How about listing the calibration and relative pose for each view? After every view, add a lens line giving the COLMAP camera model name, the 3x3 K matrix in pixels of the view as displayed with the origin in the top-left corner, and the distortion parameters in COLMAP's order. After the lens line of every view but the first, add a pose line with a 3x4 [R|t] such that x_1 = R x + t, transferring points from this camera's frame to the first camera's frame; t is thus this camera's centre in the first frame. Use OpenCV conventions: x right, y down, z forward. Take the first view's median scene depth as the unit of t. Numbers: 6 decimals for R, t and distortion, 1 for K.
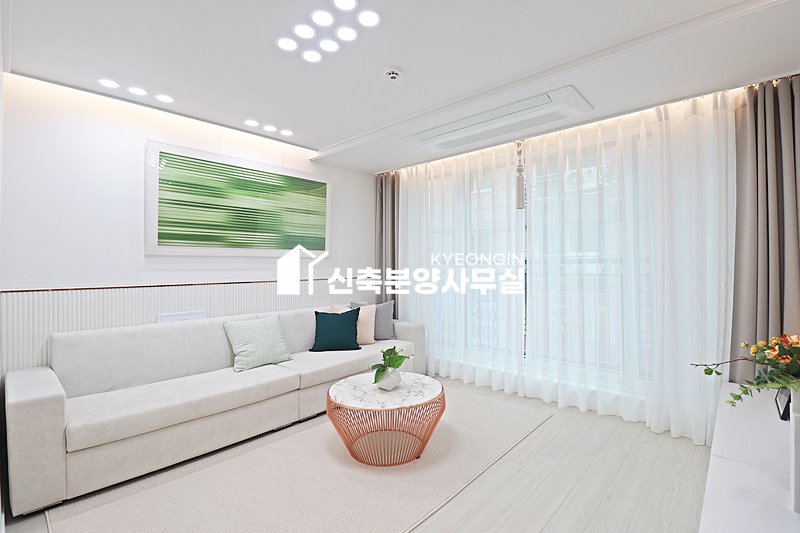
lens RADIAL K [[370.4, 0, 404.2], [0, 370.4, 263.3], [0, 0, 1]] dist [0.000221, -0.014414]
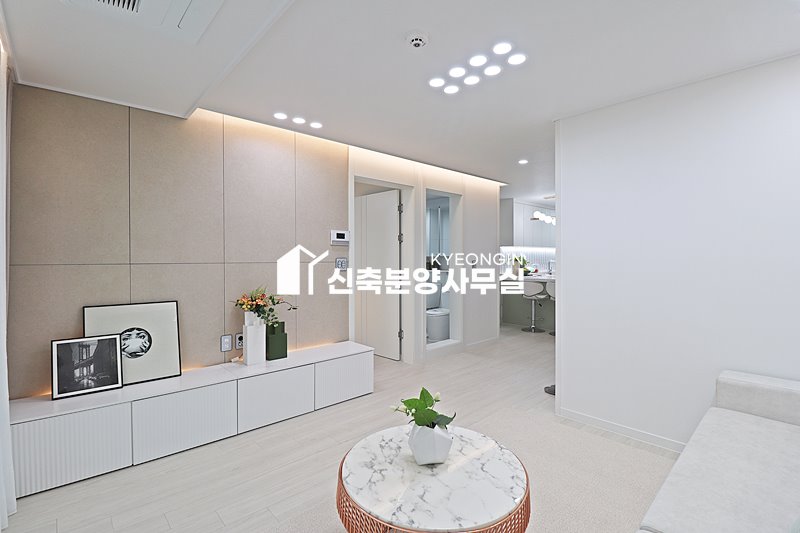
lens RADIAL K [[370.4, 0, 404.2], [0, 370.4, 263.3], [0, 0, 1]] dist [0.000221, -0.014414]
pose [[-0.996157, 0.010650, 0.086937, -0.046316], [0.011395, 0.999902, 0.008079, -0.007522], [-0.086843, 0.009039, -0.996181, 1.256185]]
